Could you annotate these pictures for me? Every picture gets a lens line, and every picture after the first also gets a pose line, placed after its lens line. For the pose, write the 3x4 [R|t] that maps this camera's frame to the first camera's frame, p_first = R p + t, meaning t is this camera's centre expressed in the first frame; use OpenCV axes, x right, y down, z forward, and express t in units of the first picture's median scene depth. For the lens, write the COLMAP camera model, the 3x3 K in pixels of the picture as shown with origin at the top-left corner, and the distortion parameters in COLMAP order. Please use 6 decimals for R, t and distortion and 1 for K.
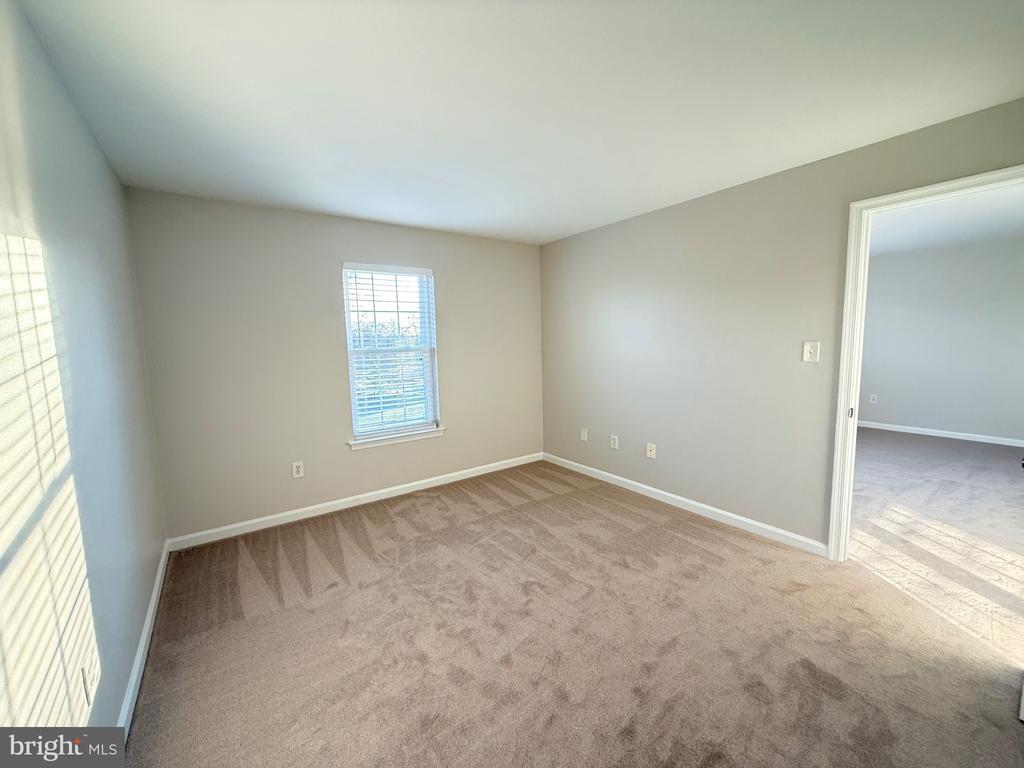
lens RADIAL K [[411.6, 0, 509.7], [0, 411.6, 384.1], [0, 0, 1]] dist [-0.010962, -0.000069]
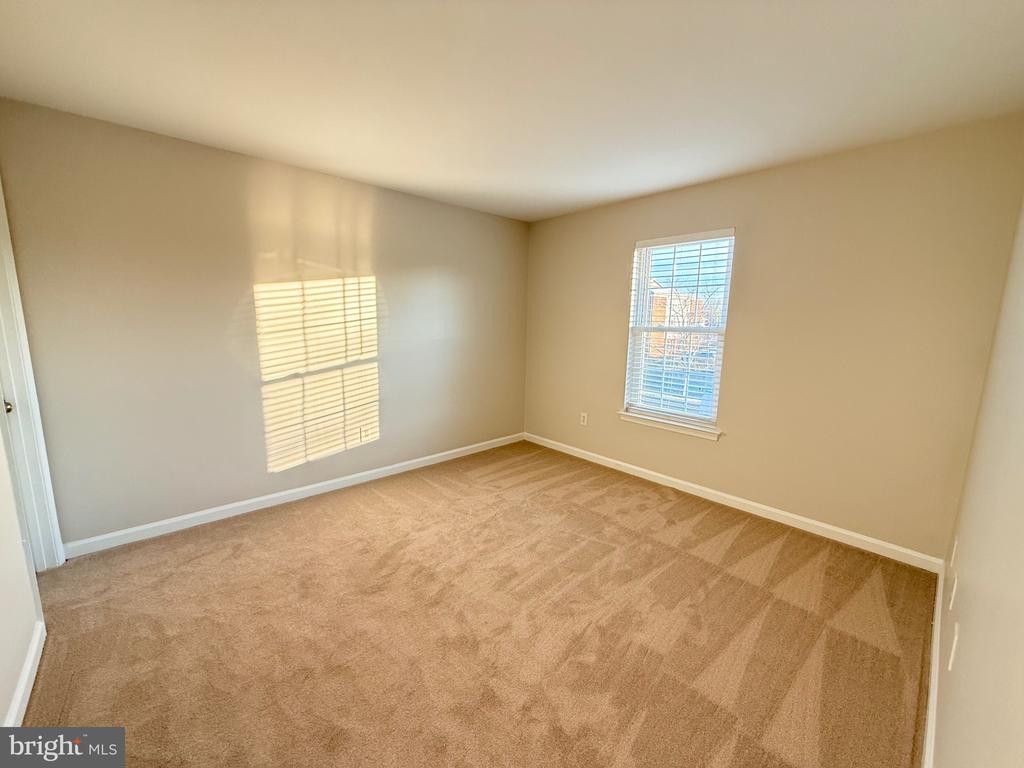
lens RADIAL K [[411.6, 0, 509.7], [0, 411.6, 384.1], [0, 0, 1]] dist [-0.010962, -0.000069]
pose [[0.113492, 0.187032, -0.975776, 0.667745], [-0.128305, 0.976657, 0.172278, -0.083581], [0.985220, 0.105645, 0.134839, 0.593130]]
